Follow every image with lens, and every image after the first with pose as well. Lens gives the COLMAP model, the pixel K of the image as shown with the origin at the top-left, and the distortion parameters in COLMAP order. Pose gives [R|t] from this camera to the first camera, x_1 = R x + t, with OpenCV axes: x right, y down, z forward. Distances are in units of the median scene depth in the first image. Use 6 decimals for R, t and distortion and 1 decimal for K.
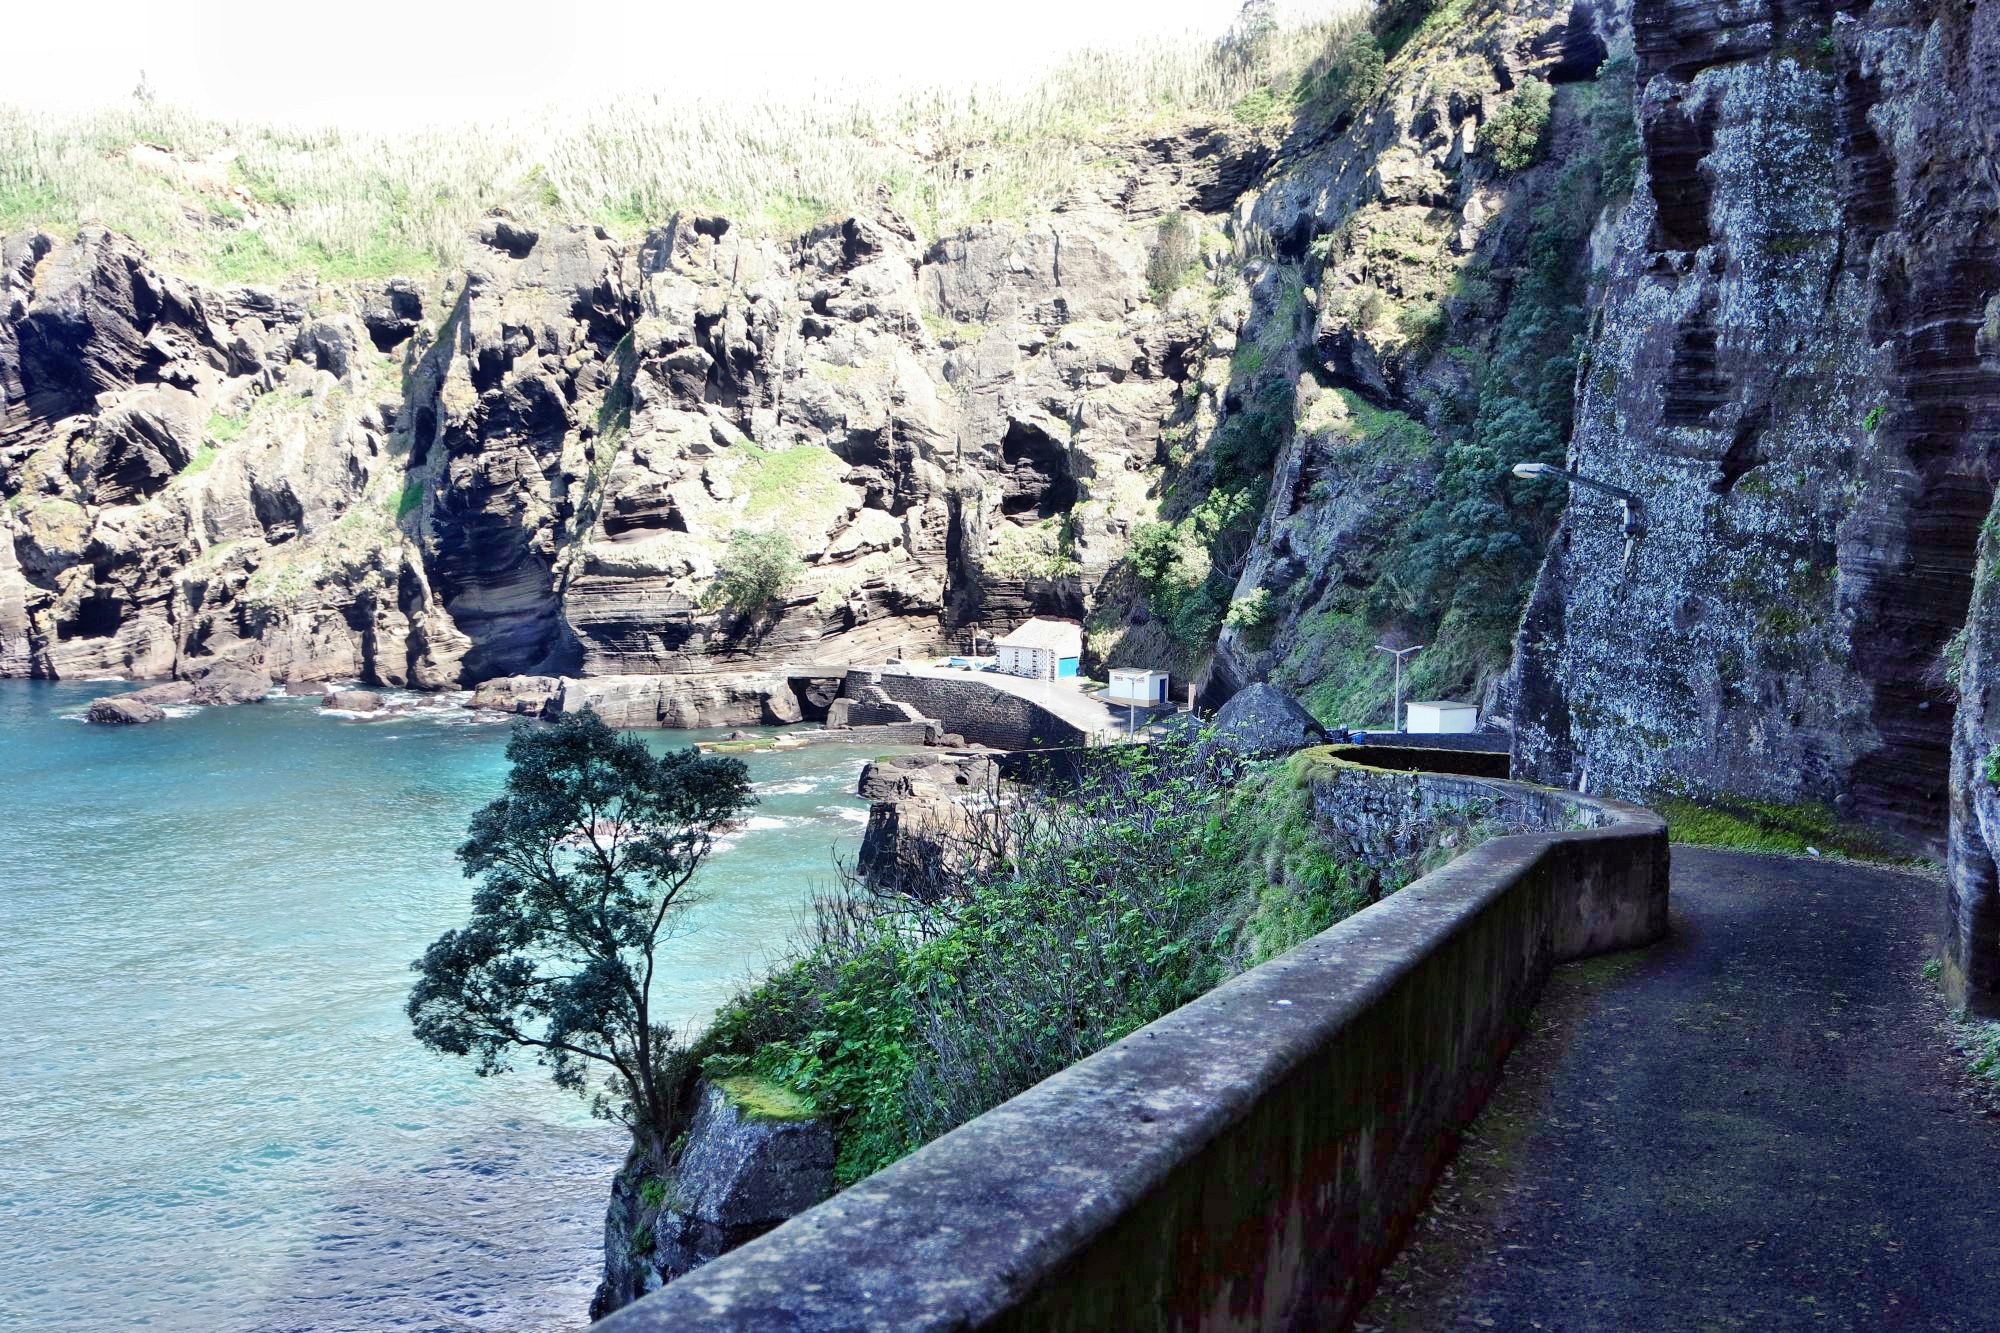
lens RADIAL K [[2473.1, 0, 919.9], [0, 2473.1, 625.9], [0, 0, 1]] dist [0.007675, 0.000000]
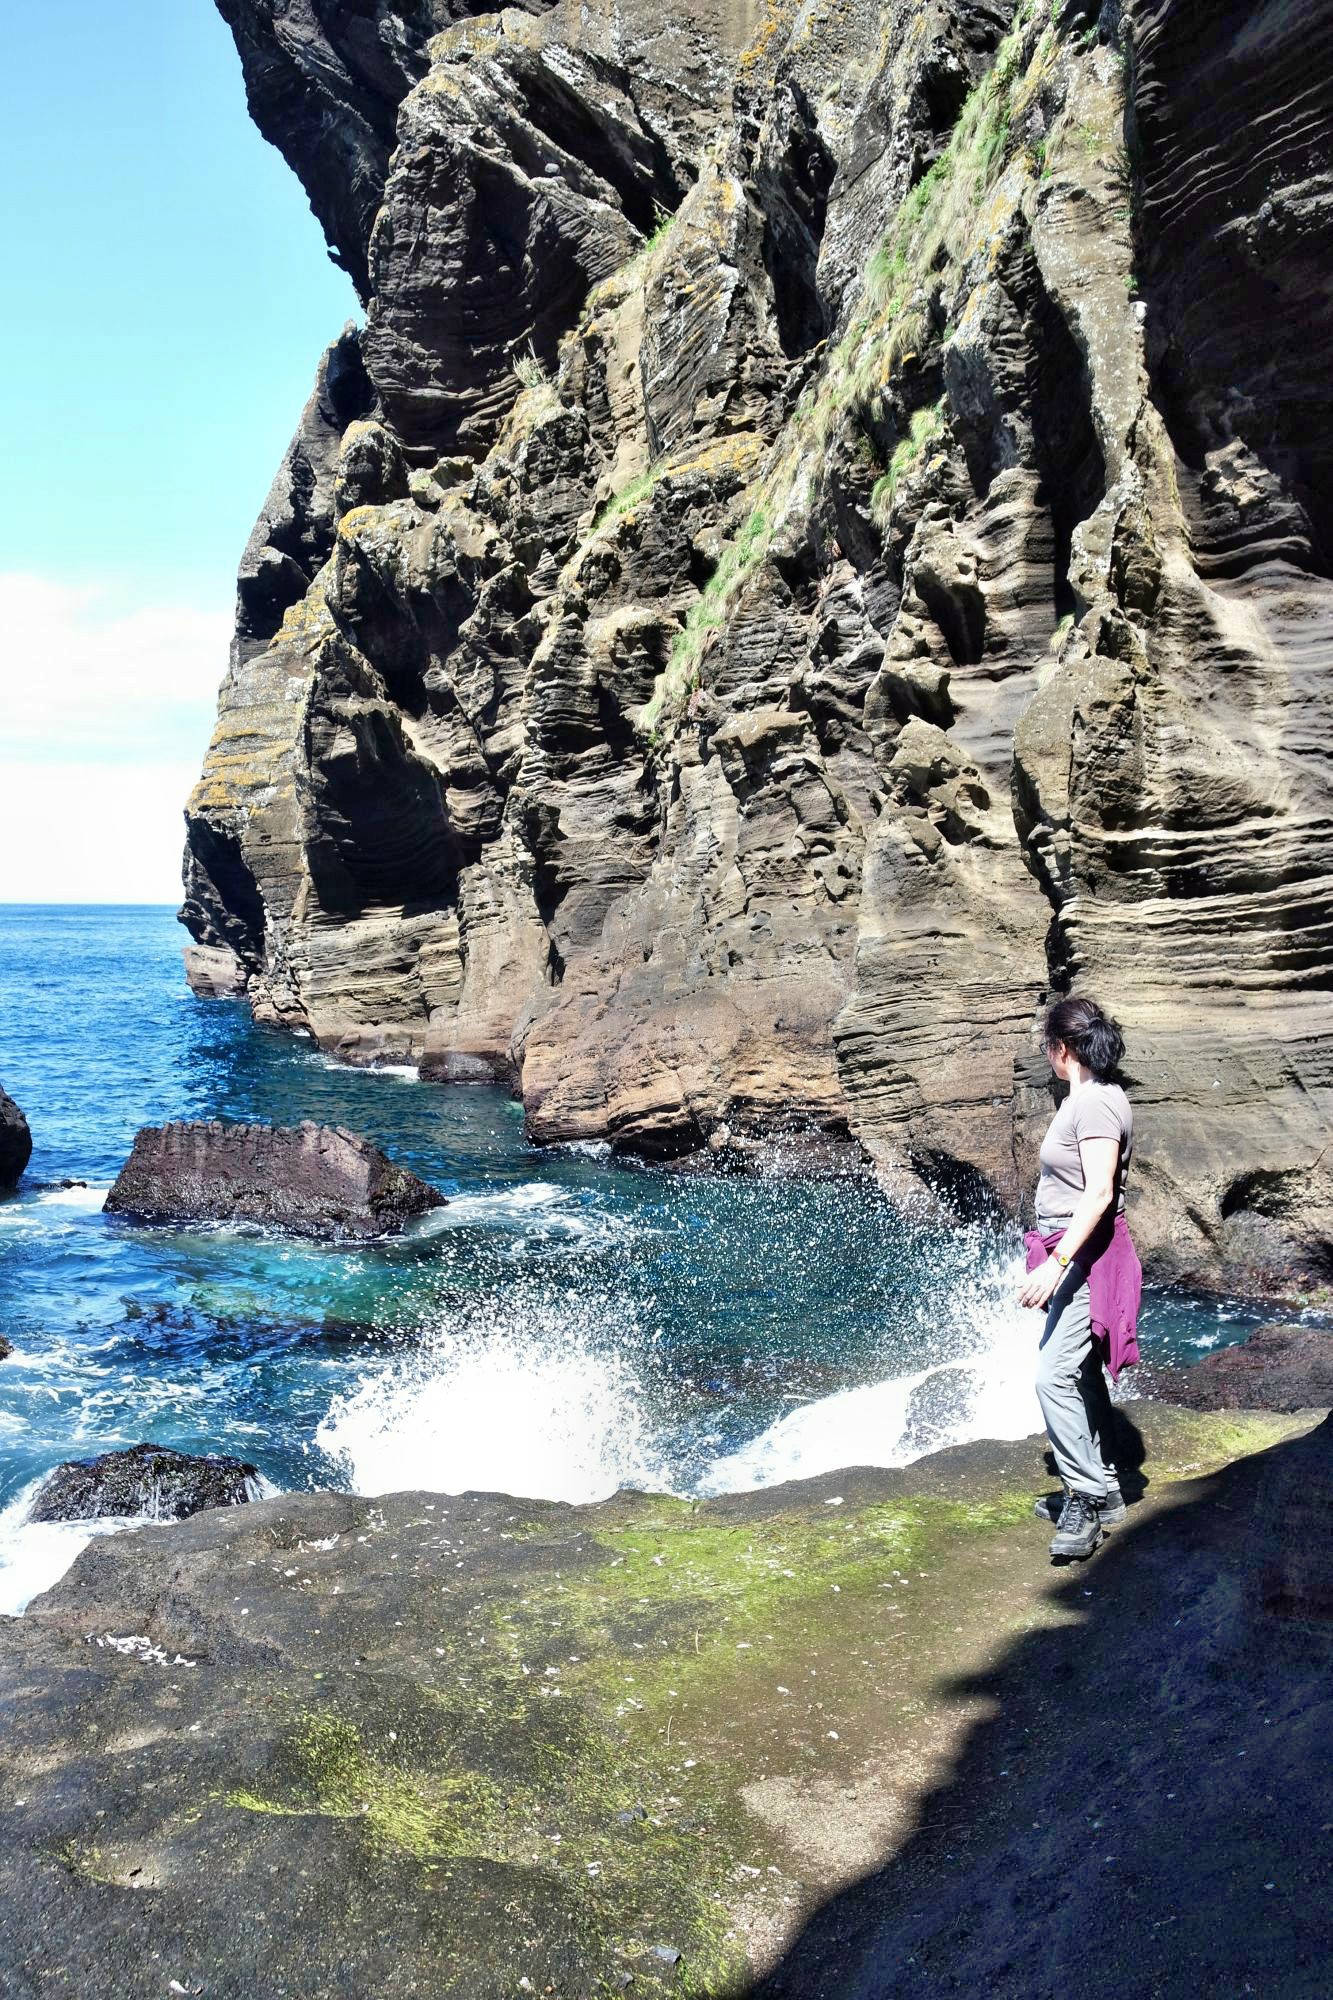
lens RADIAL K [[1955.2, 0, 649.5], [0, 1955.2, 991.8], [0, 0, 1]] dist [-0.023326, 0.000000]
pose [[0.521884, 0.034444, -0.852321, -0.147548], [-0.074620, 0.997197, -0.005392, 0.014736], [0.849747, 0.066414, 0.522991, 1.029107]]
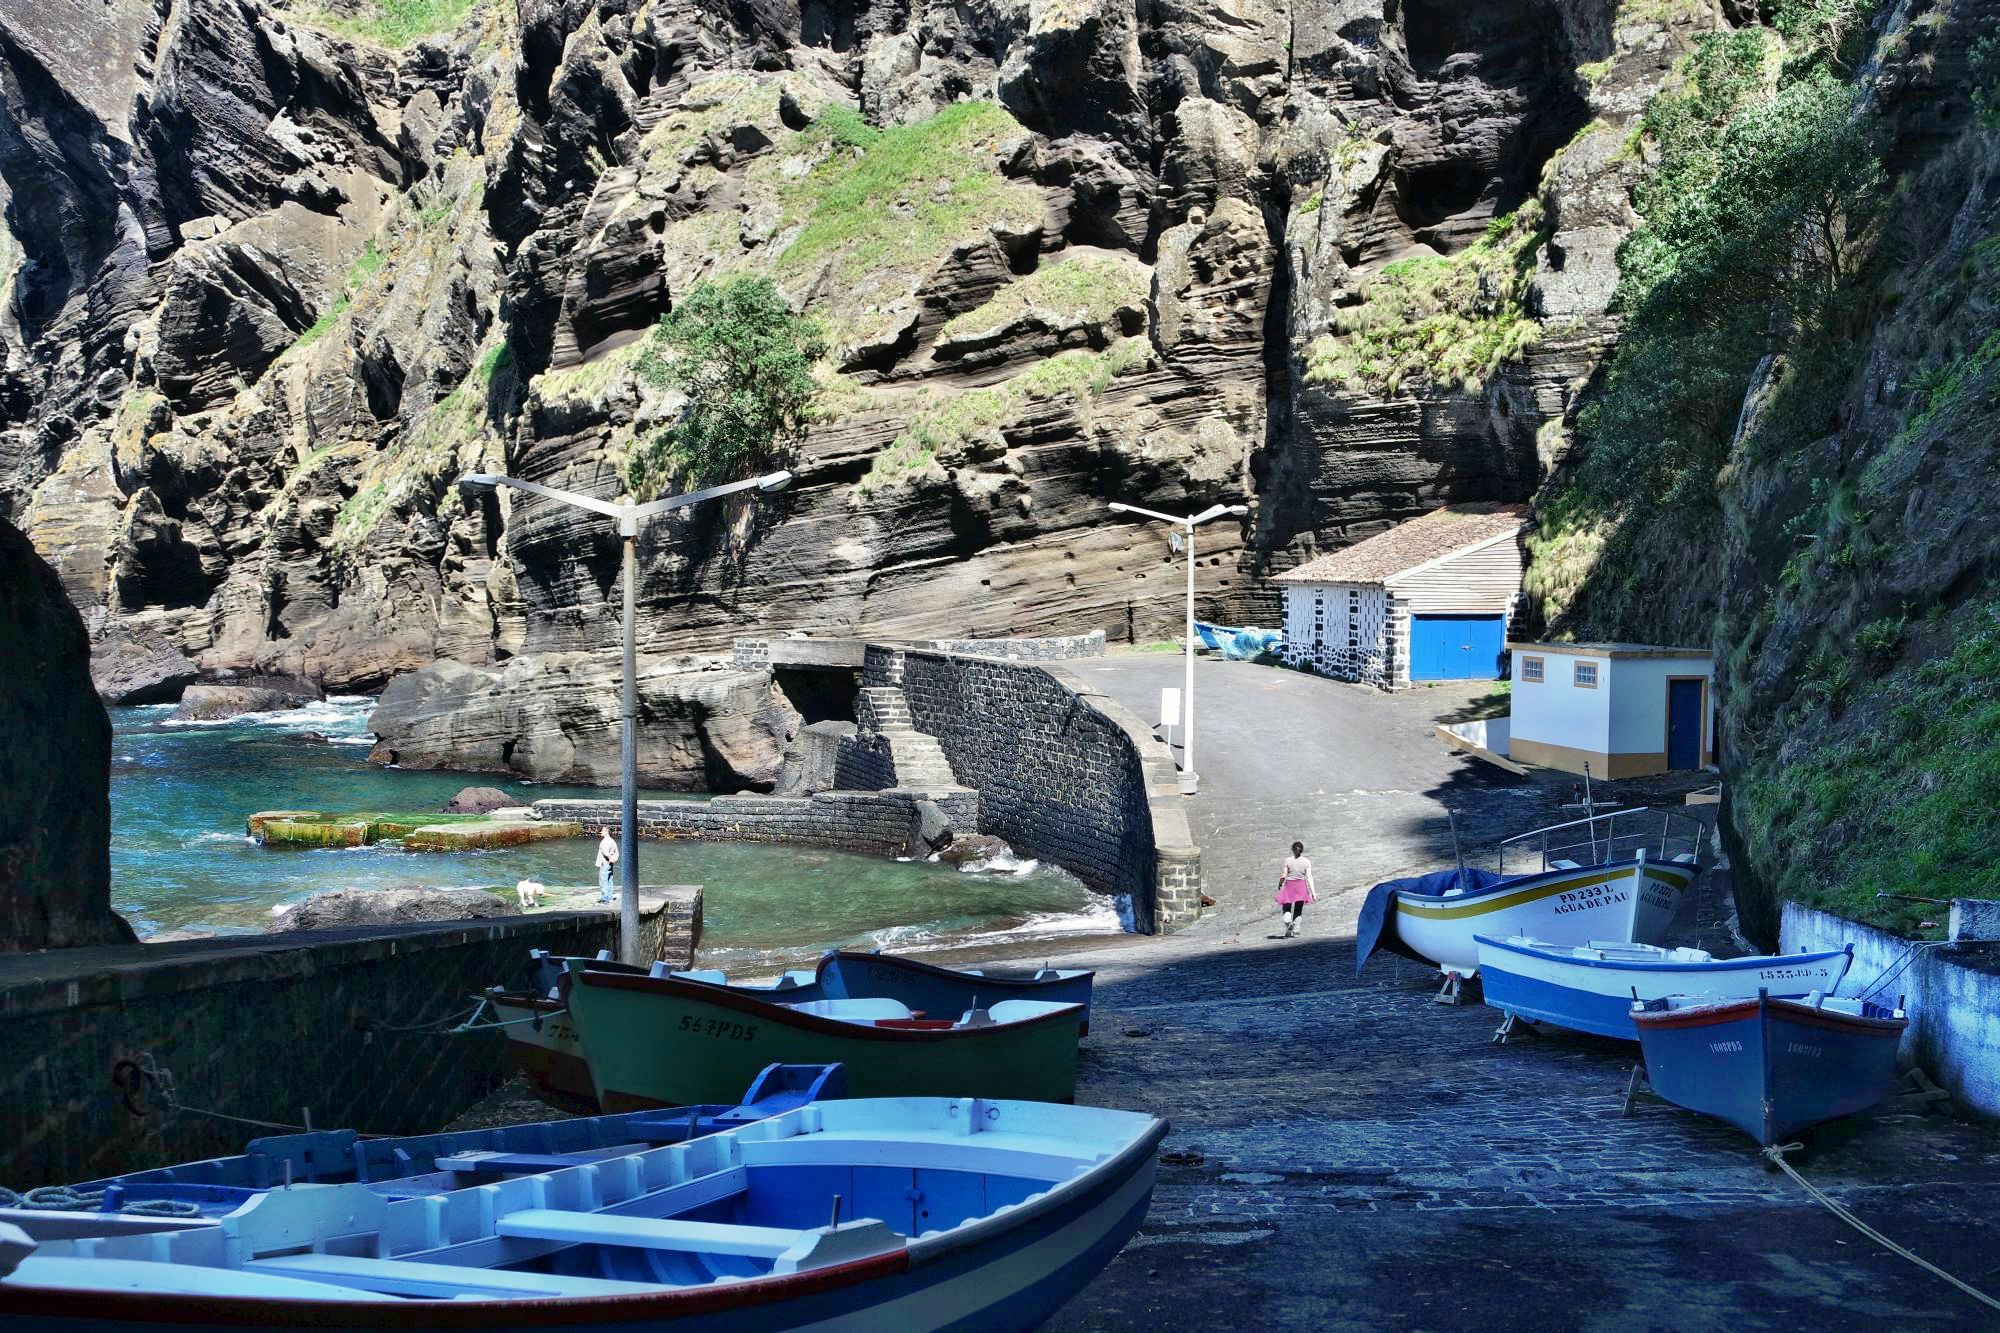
lens RADIAL K [[2201.7, 0, 939.7], [0, 2201.7, 654.4], [0, 0, 1]] dist [-0.003990, 0.000000]
pose [[0.853272, 0.023049, -0.520956, 0.141491], [-0.044034, 0.998639, -0.027940, 0.026930], [0.519603, 0.046780, 0.853126, 0.707343]]
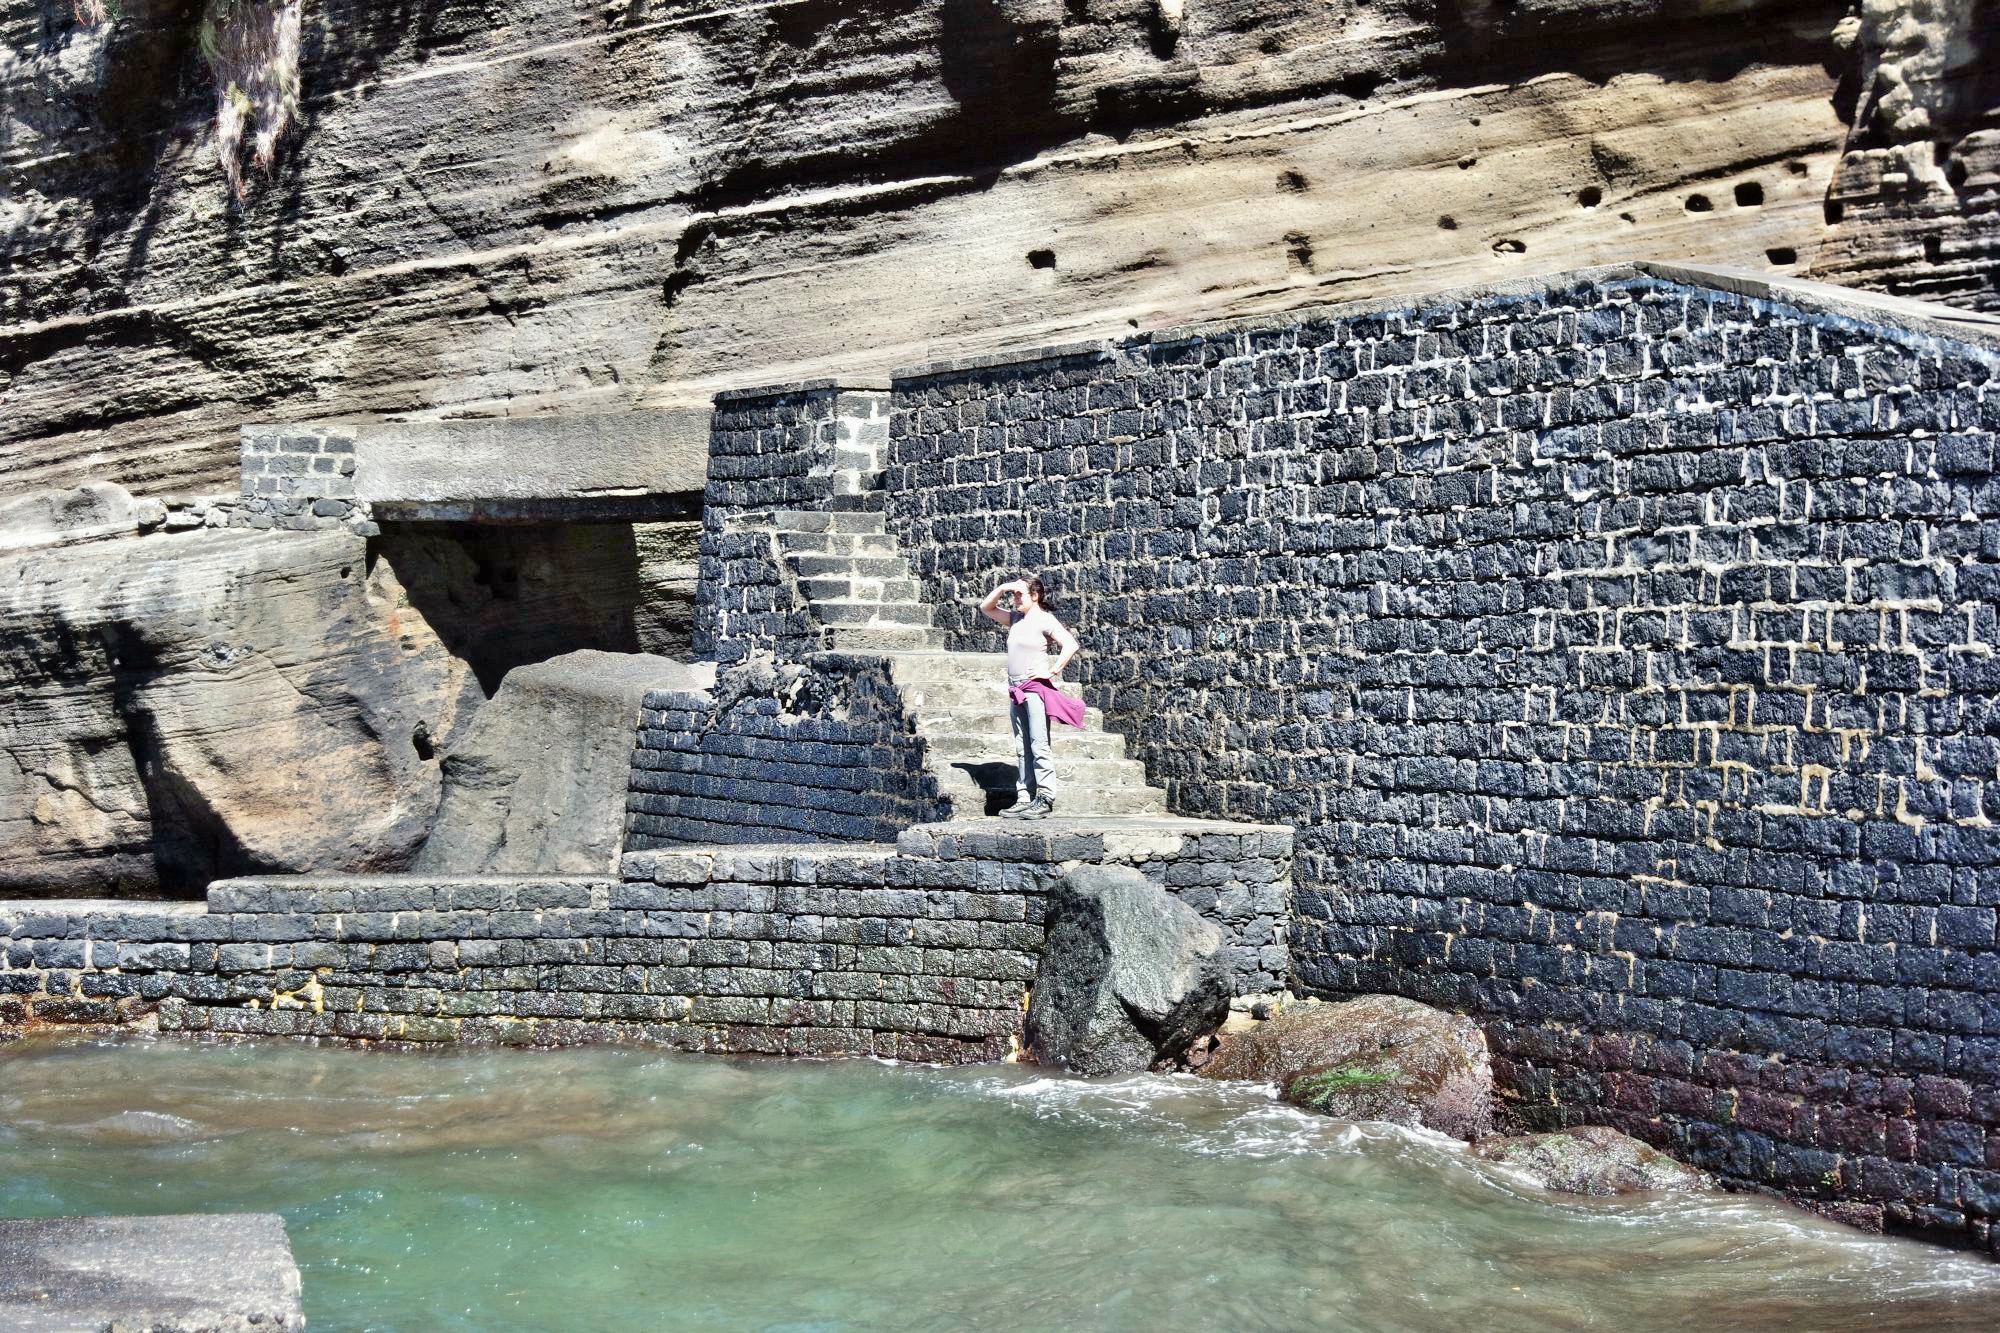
lens RADIAL K [[3996.5, 0, 997.2], [0, 3996.5, 668.2], [0, 0, 1]] dist [0.047645, 0.000000]
pose [[0.910104, 0.002638, -0.414373, 0.051327], [-0.032647, 0.997328, -0.065355, 0.038979], [0.413093, 0.073008, 0.907758, 0.820390]]
